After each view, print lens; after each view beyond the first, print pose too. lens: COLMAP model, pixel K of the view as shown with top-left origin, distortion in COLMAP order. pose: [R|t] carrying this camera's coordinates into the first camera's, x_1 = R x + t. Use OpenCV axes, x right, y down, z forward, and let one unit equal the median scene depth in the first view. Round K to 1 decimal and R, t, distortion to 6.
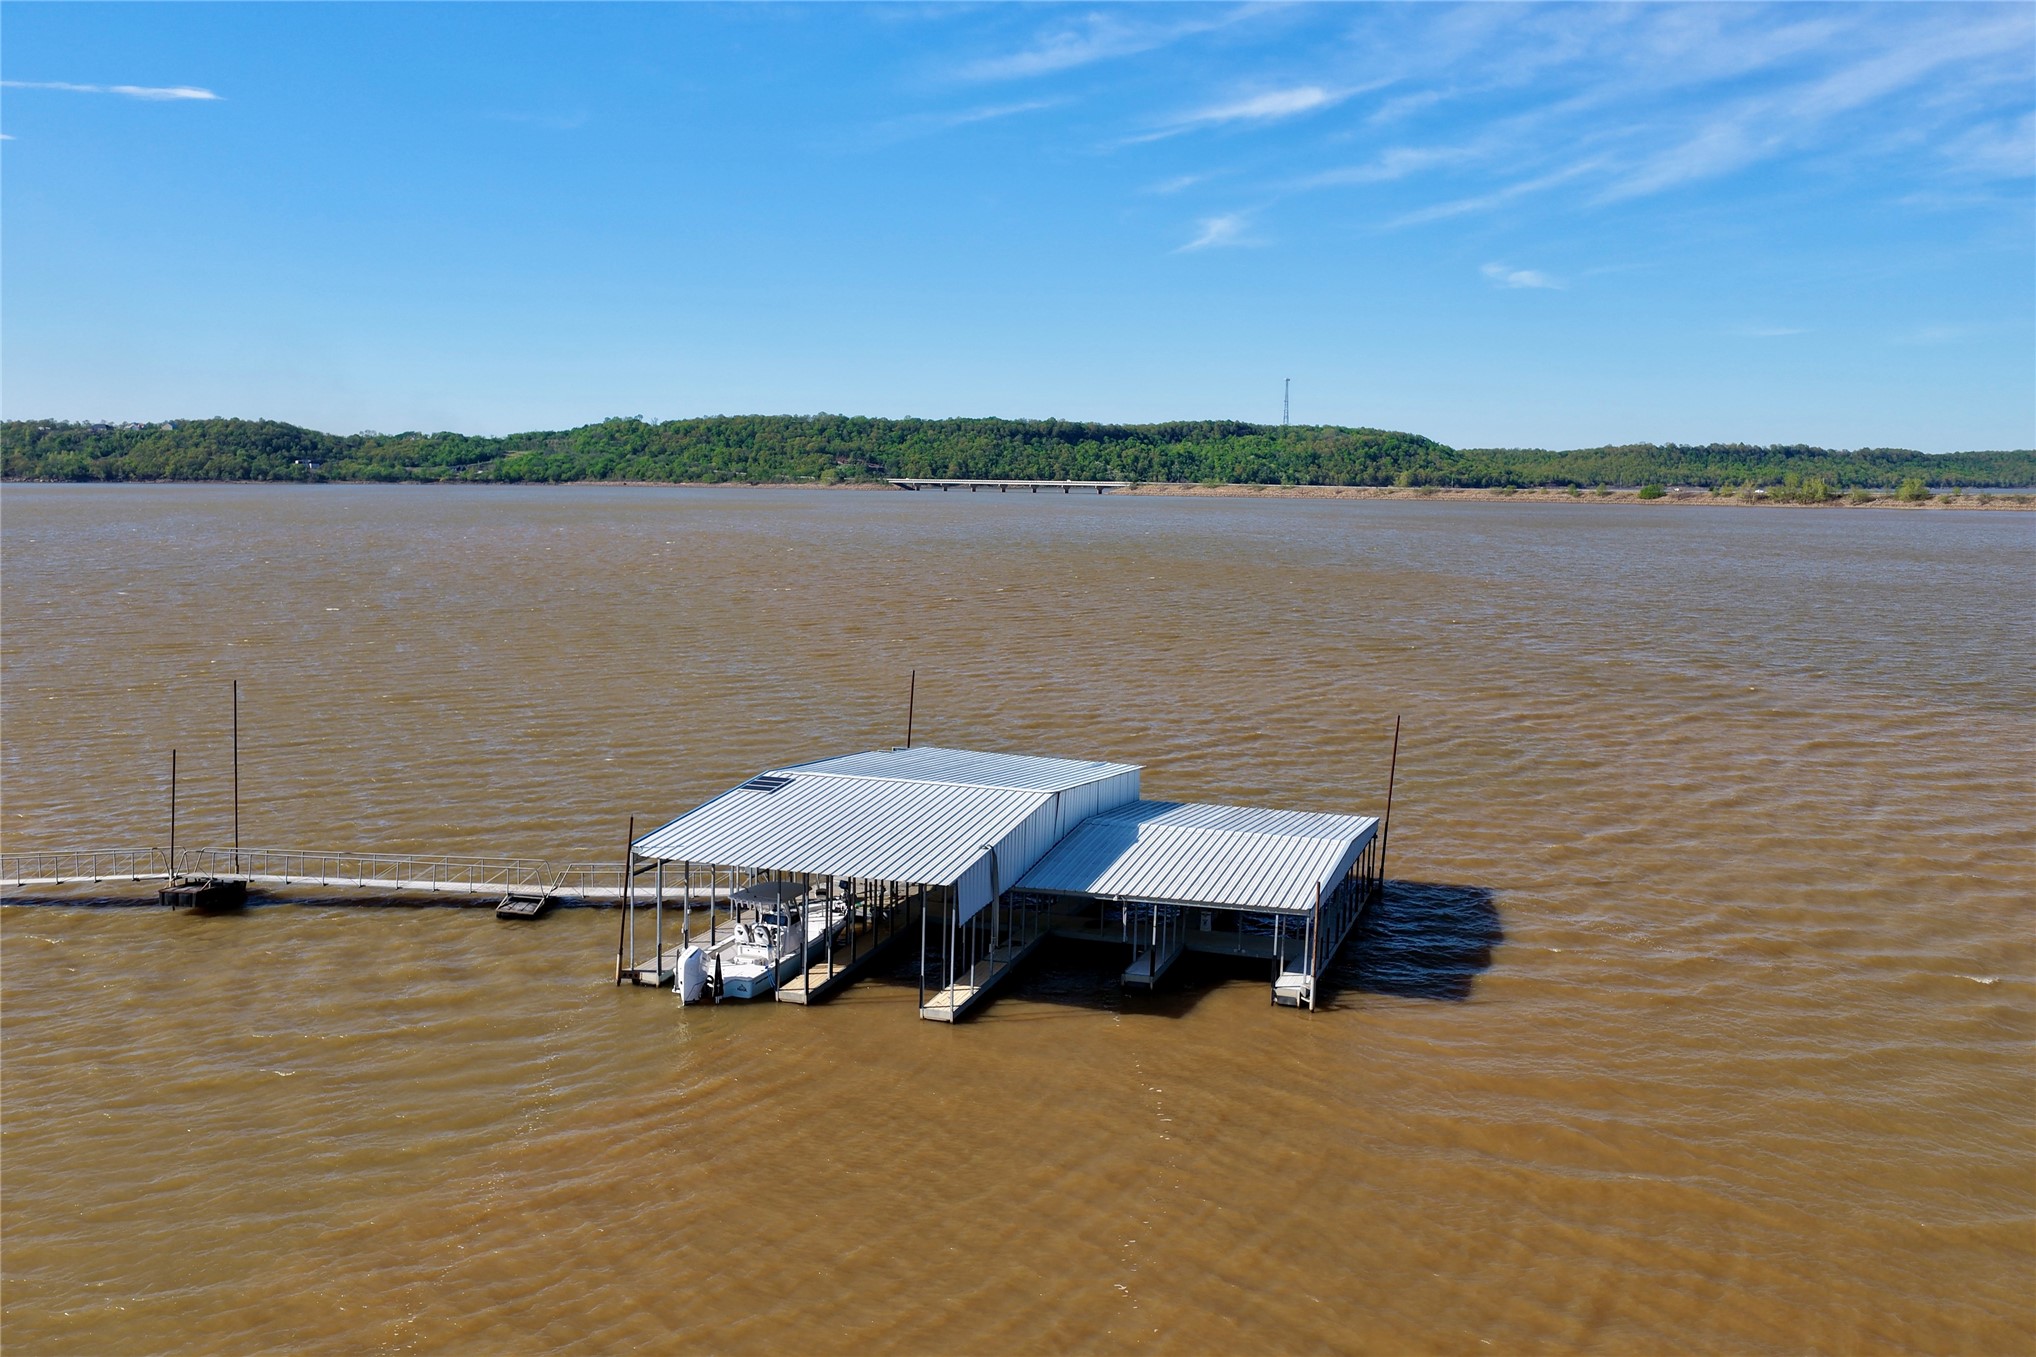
lens RADIAL K [[1690.2, 0, 1020.7], [0, 1690.2, 672.4], [0, 0, 1]] dist [-0.014999, 0.043051]
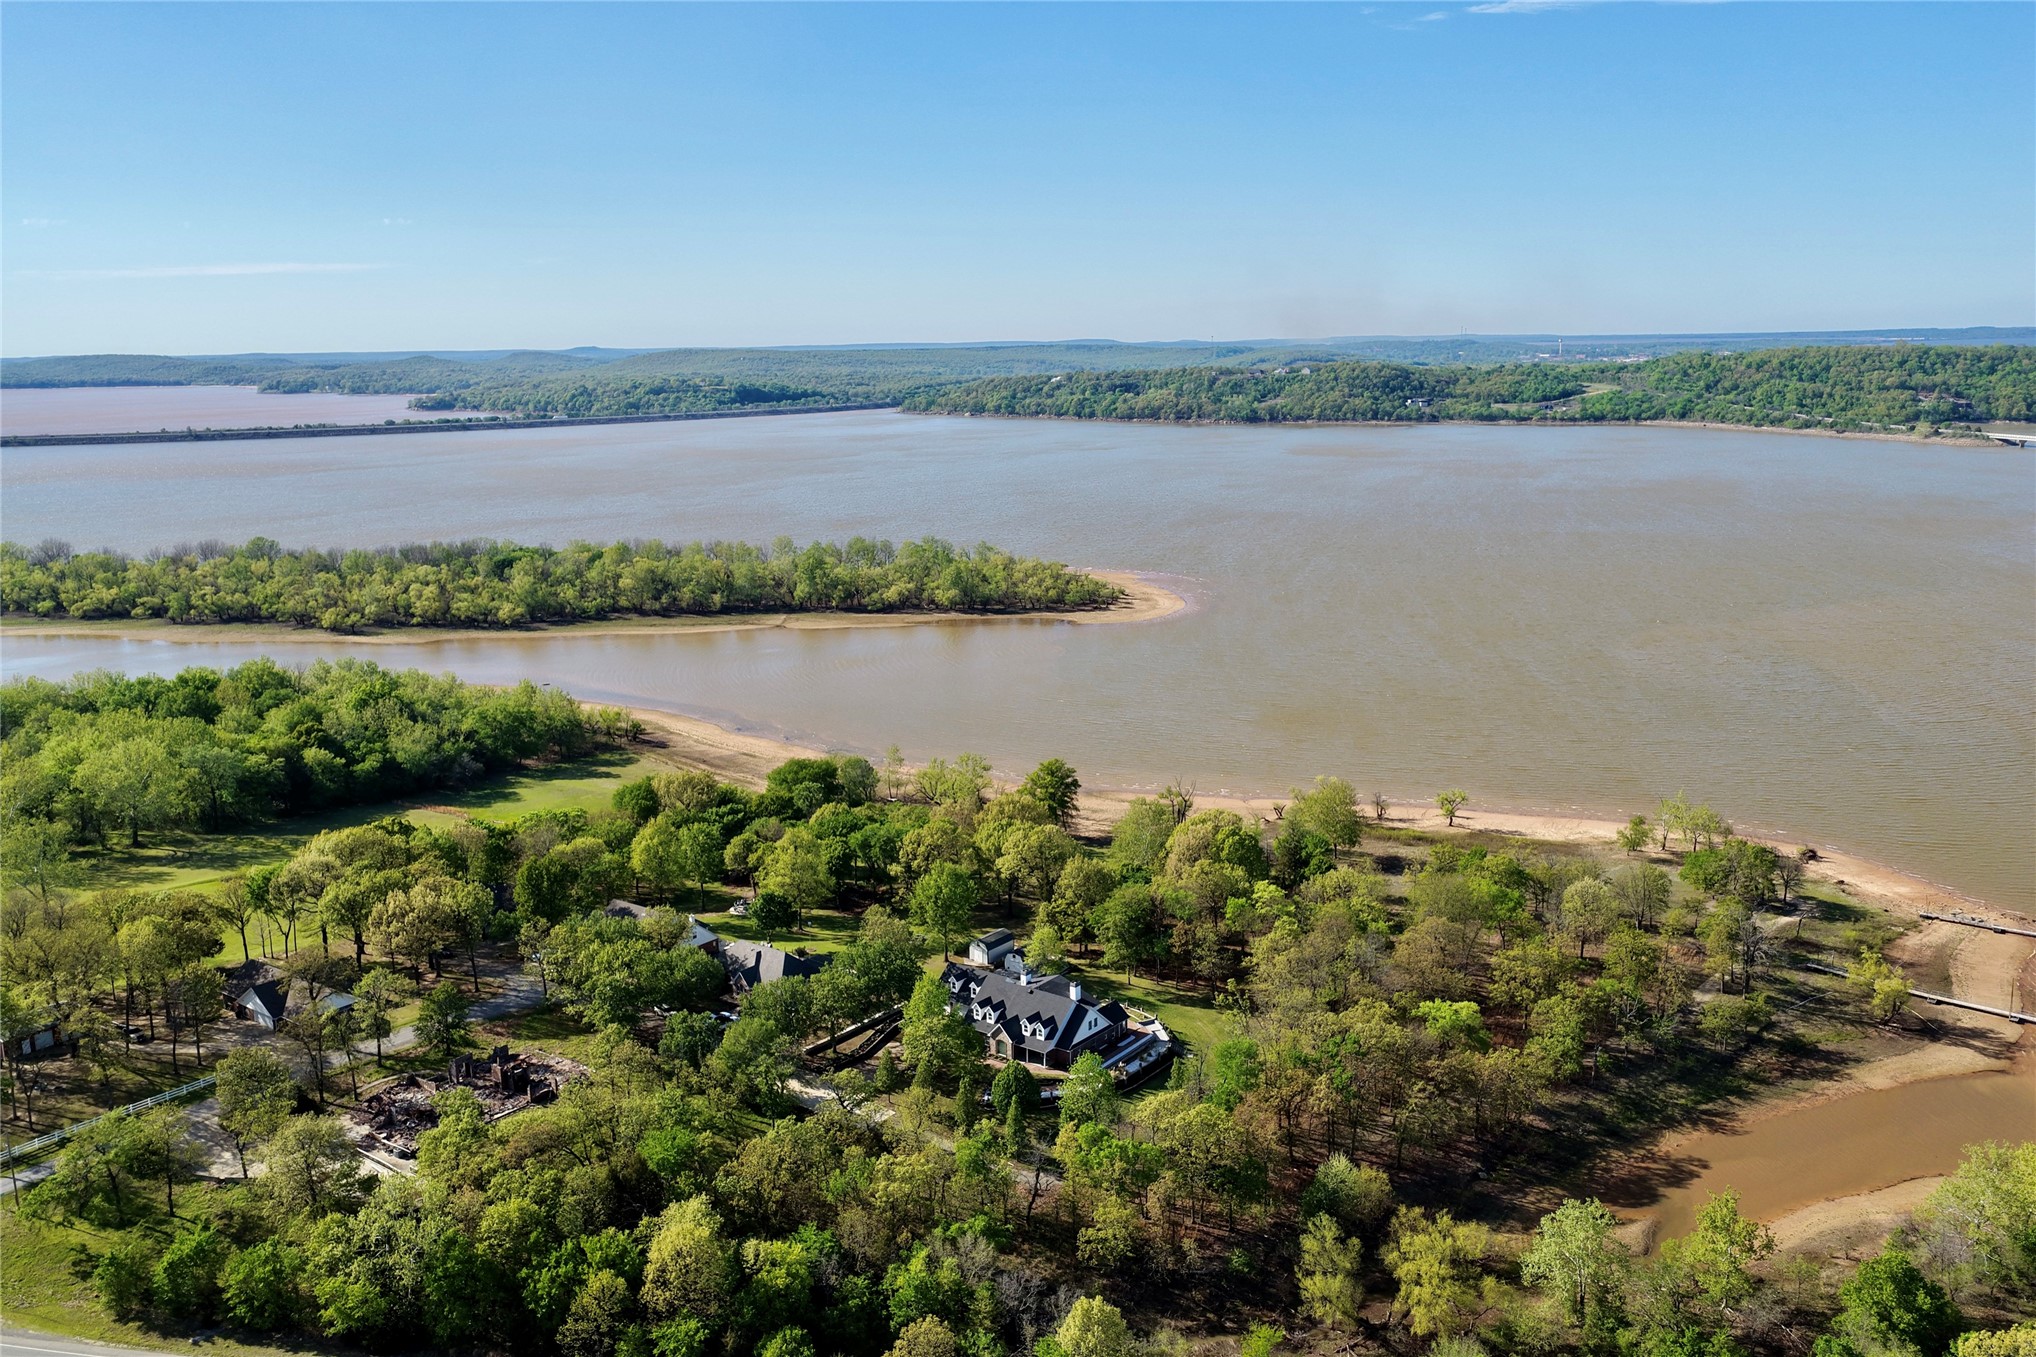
lens RADIAL K [[1690.2, 0, 1022.0], [0, 1690.2, 679.0], [0, 0, 1]] dist [-0.014999, 0.043051]
pose [[0.850103, 0.082020, -0.520191, -0.024666], [-0.036904, 0.994647, 0.096520, -0.034155], [0.525322, -0.062855, 0.848579, -0.166491]]
